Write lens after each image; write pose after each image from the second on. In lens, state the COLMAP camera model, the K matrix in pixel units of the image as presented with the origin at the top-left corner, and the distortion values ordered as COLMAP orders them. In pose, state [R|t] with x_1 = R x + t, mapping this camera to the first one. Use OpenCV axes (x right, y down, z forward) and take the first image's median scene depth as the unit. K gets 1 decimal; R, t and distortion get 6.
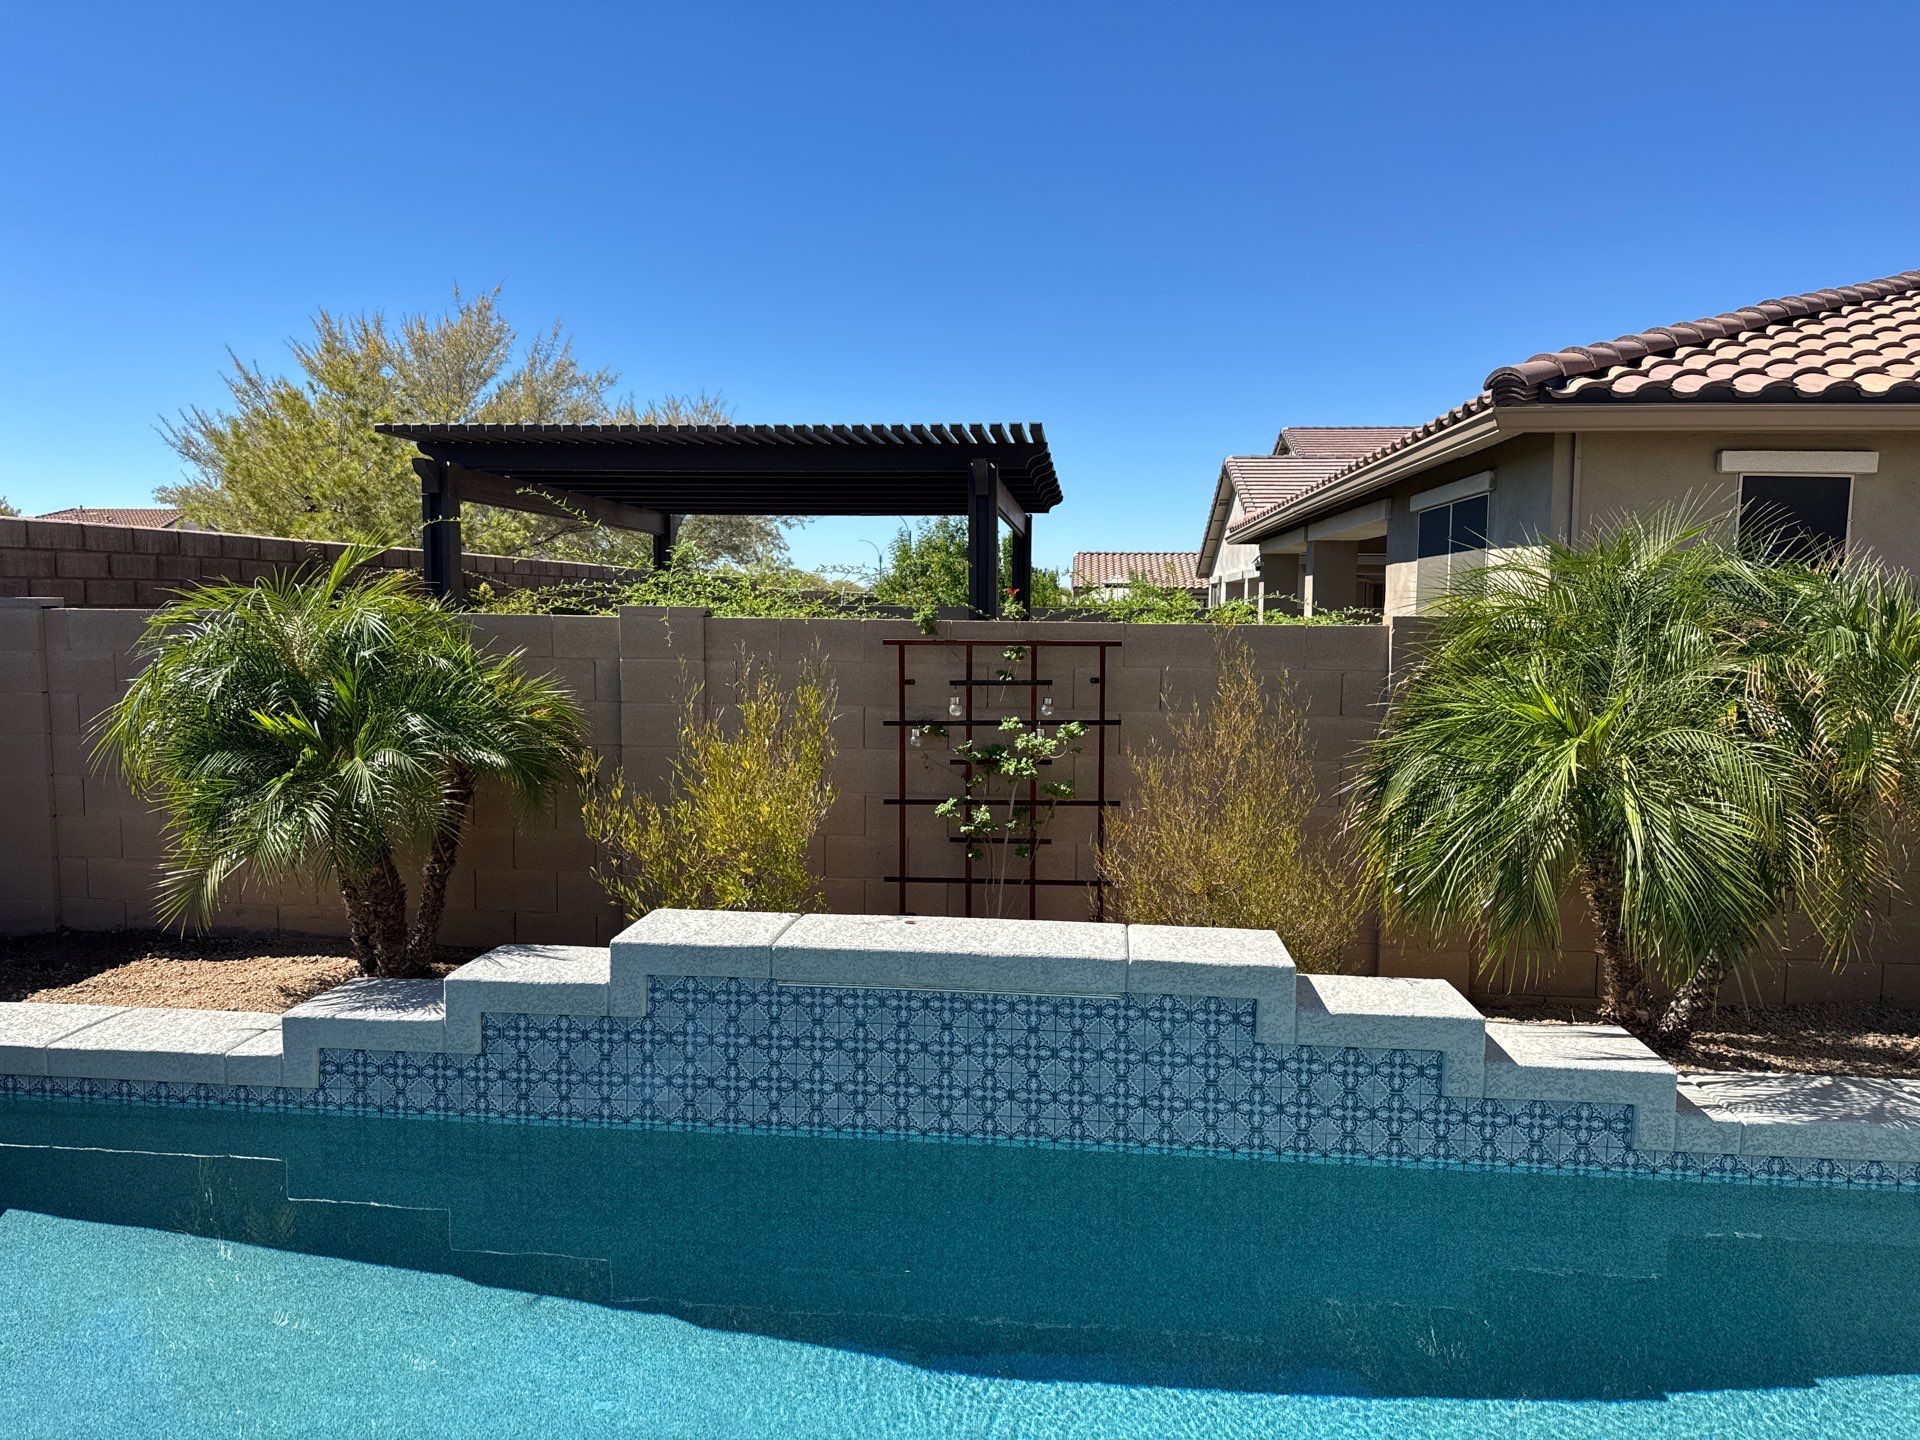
lens RADIAL K [[1374.5, 0, 960.0], [0, 1374.5, 720.0], [0, 0, 1]] dist [0.001682, 0.000999]
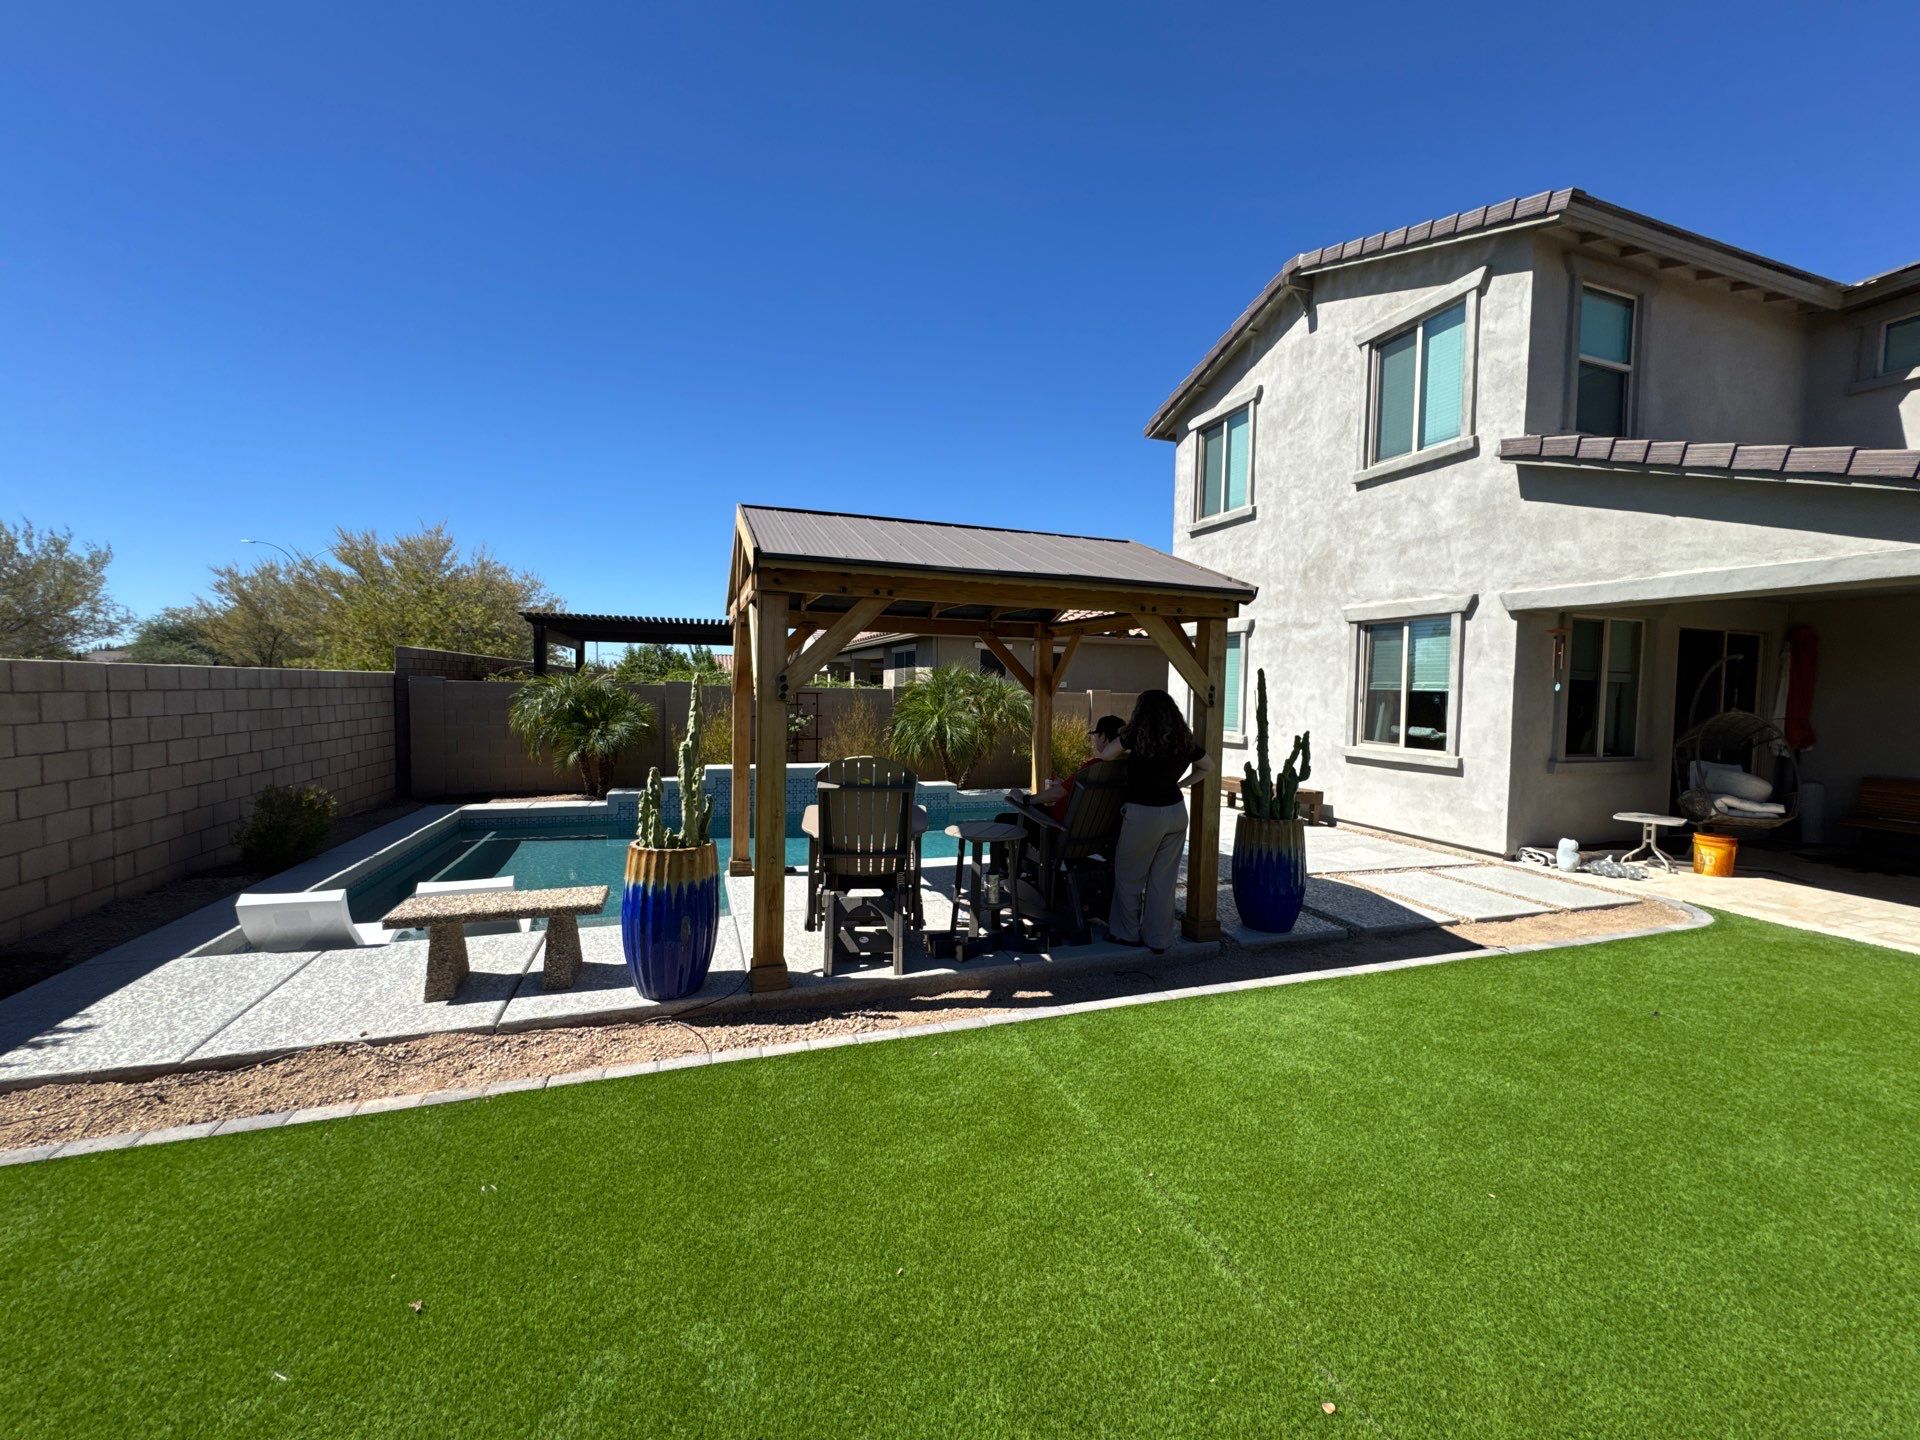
lens RADIAL K [[773.2, 0, 960.0], [0, 773.2, 720.0], [0, 0, 1]] dist [-0.000442, 0.000596]
pose [[0.910955, -0.008395, 0.412420, -0.458400], [0.023523, 0.999223, -0.031617, 0.102494], [-0.411834, 0.038503, 0.910445, -1.171191]]
